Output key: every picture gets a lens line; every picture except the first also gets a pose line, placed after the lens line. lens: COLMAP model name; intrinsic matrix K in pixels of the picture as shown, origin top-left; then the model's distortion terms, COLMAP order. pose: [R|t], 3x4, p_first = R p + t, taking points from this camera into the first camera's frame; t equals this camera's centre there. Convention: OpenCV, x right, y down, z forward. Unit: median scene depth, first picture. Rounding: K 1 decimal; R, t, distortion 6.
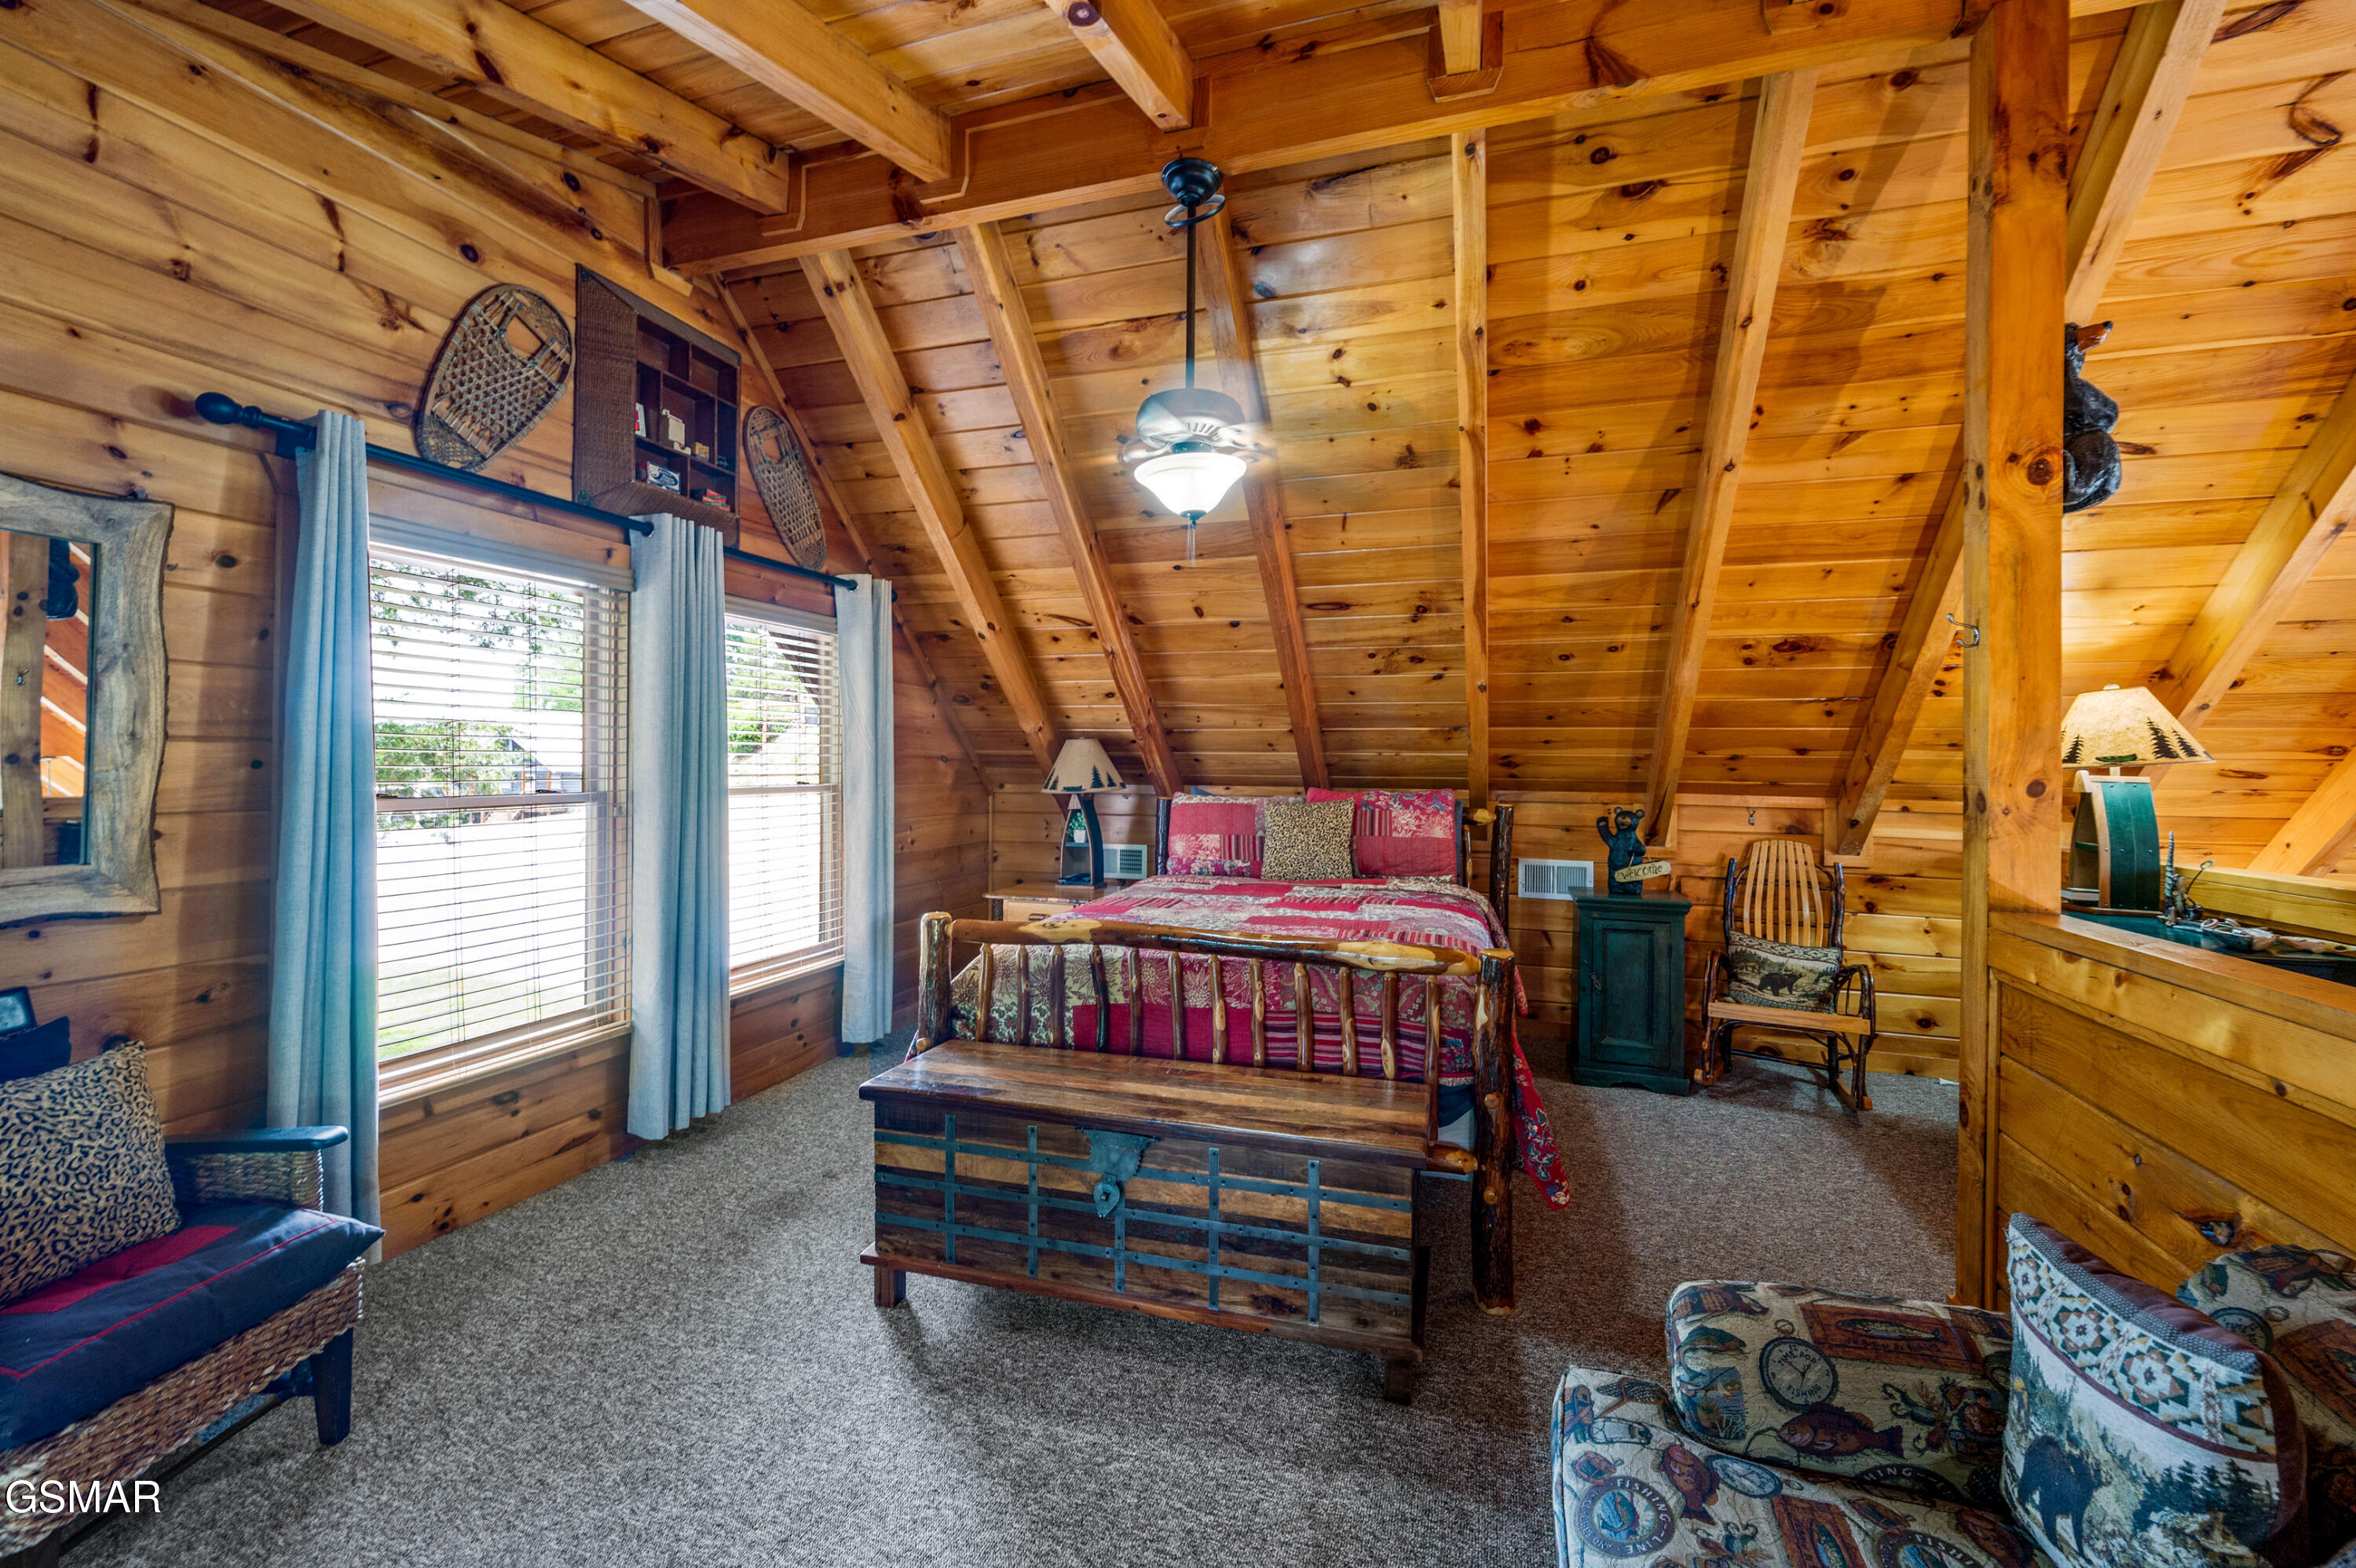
lens RADIAL K [[957.3, 0, 1201.2], [0, 957.3, 751.5], [0, 0, 1]] dist [-0.001994, 0.000694]
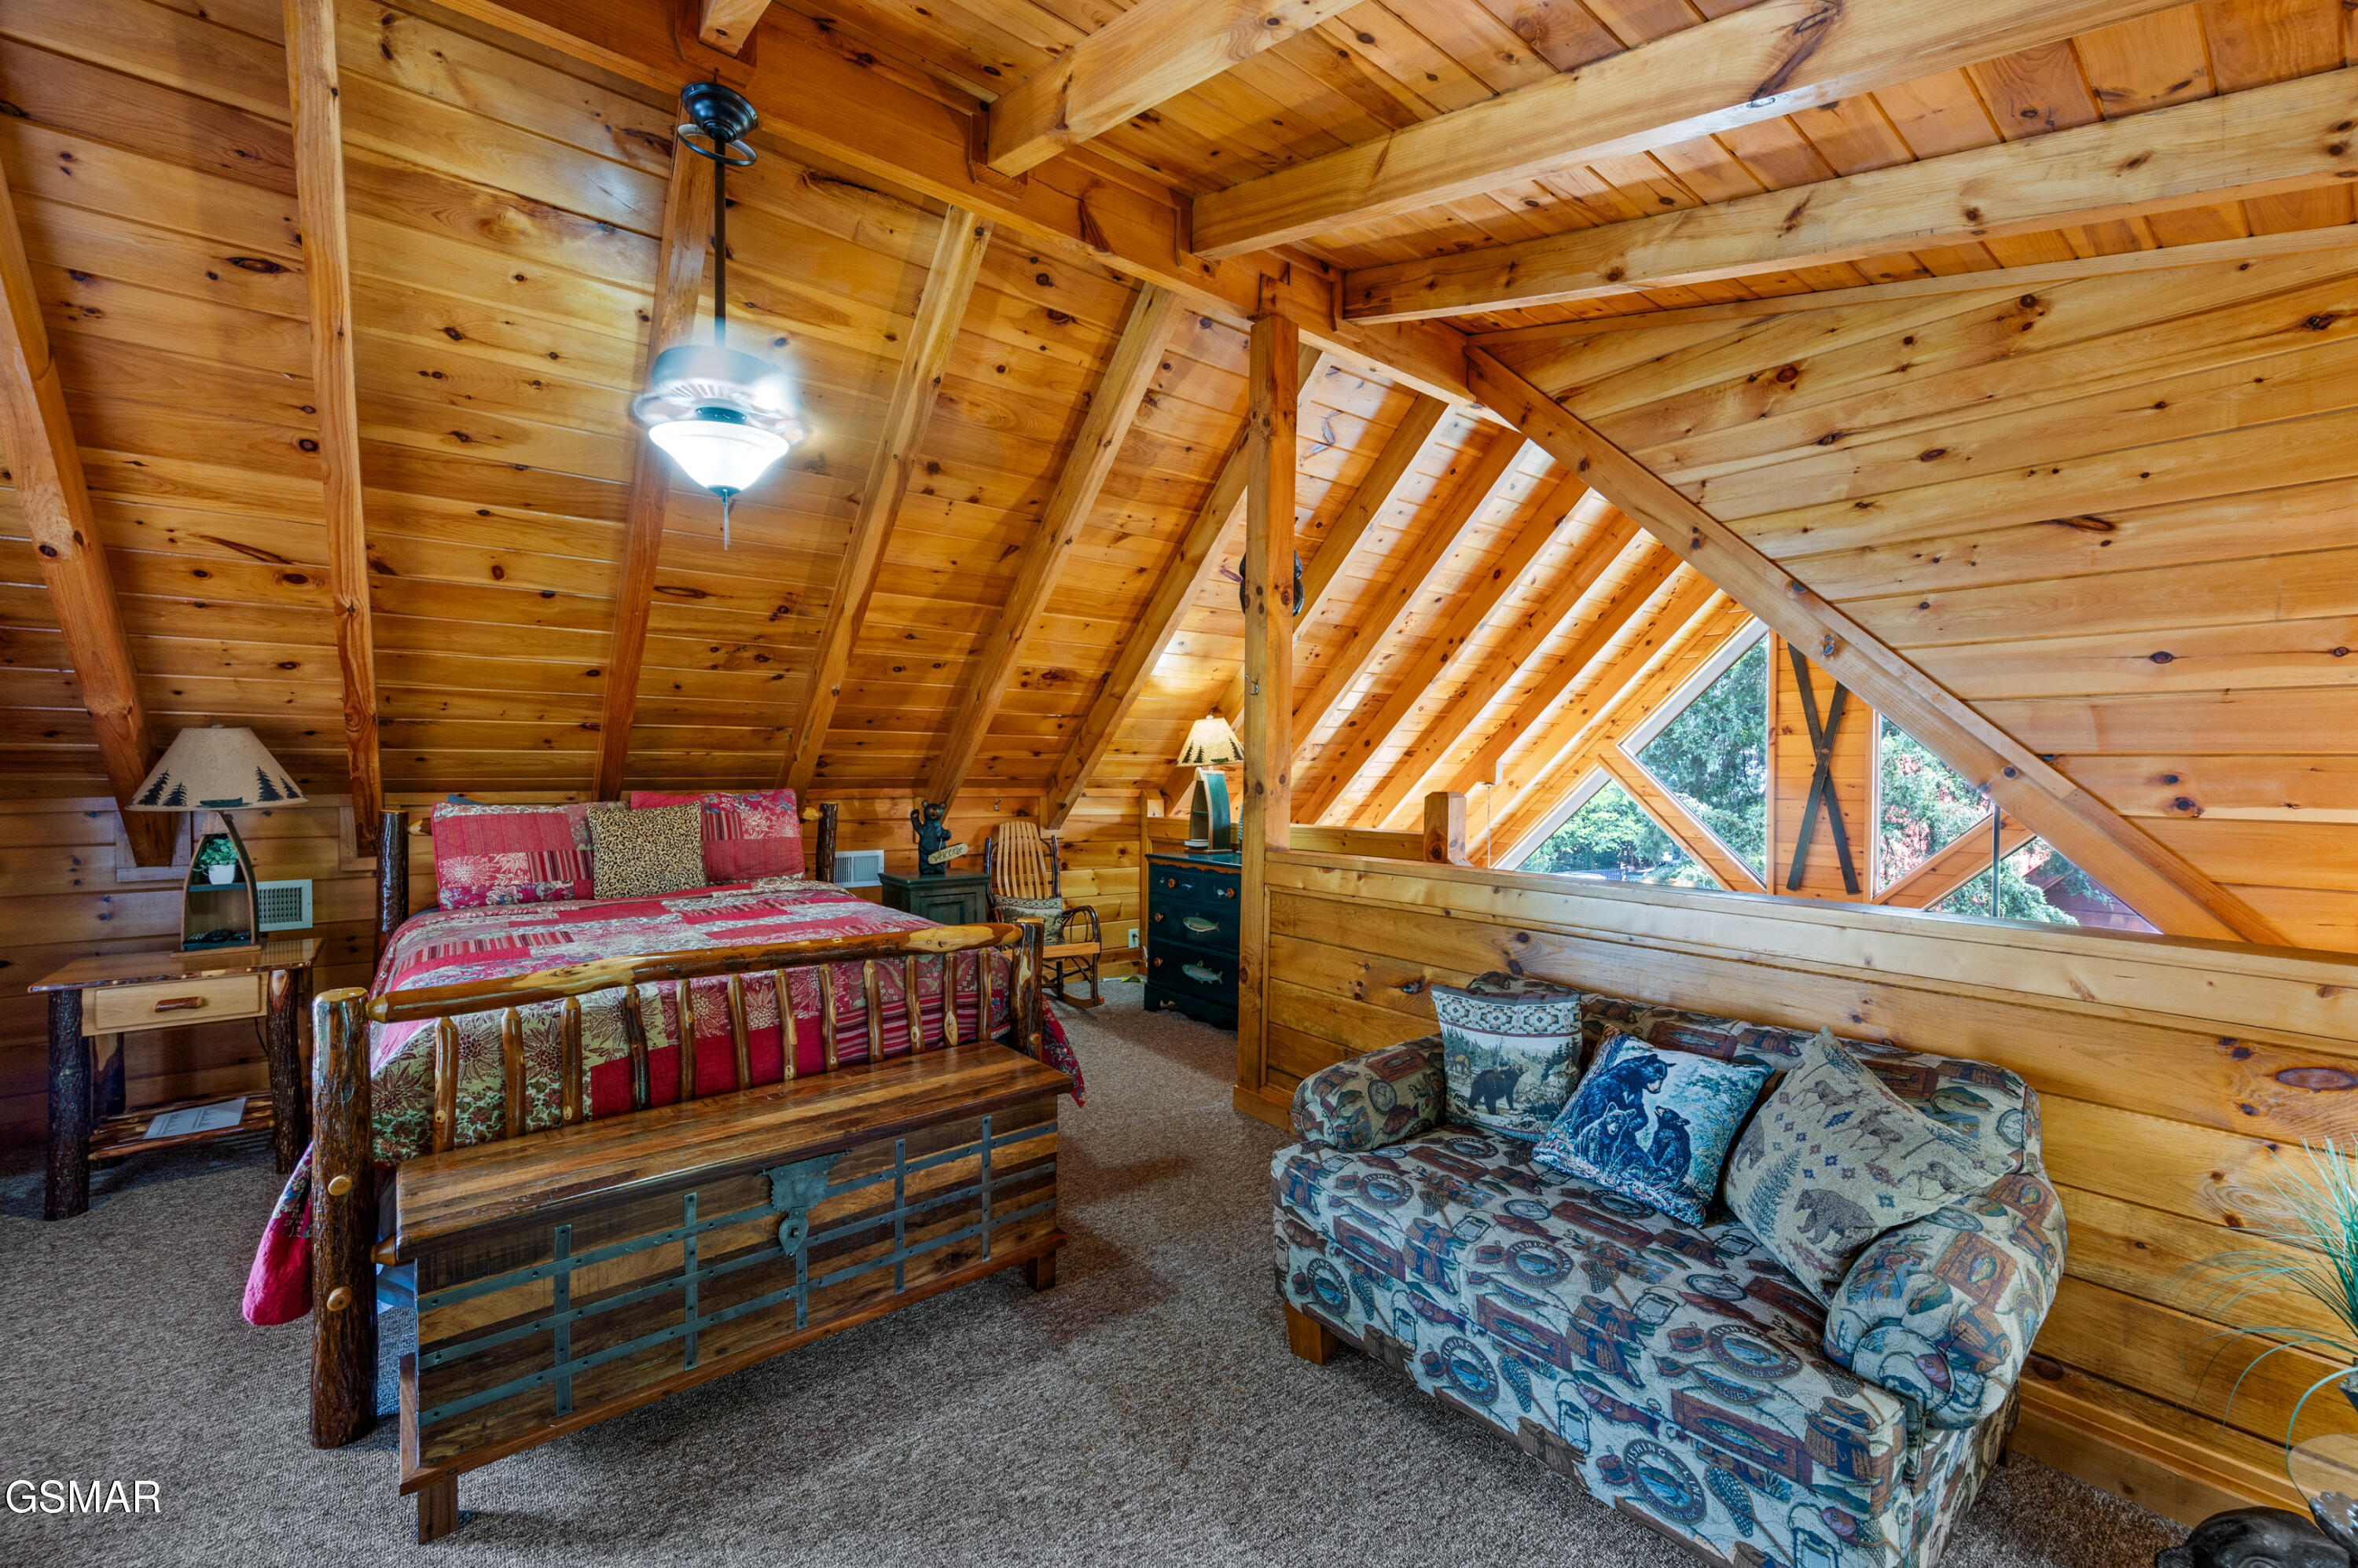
lens RADIAL K [[958.1, 0, 1169.5], [0, 958.1, 772.8], [0, 0, 1]] dist [-0.001994, 0.000694]
pose [[0.561102, -0.011950, 0.827660, -0.521586], [-0.011179, 0.999695, 0.022013, -0.006758], [-0.827671, -0.021604, 0.560798, 0.142445]]
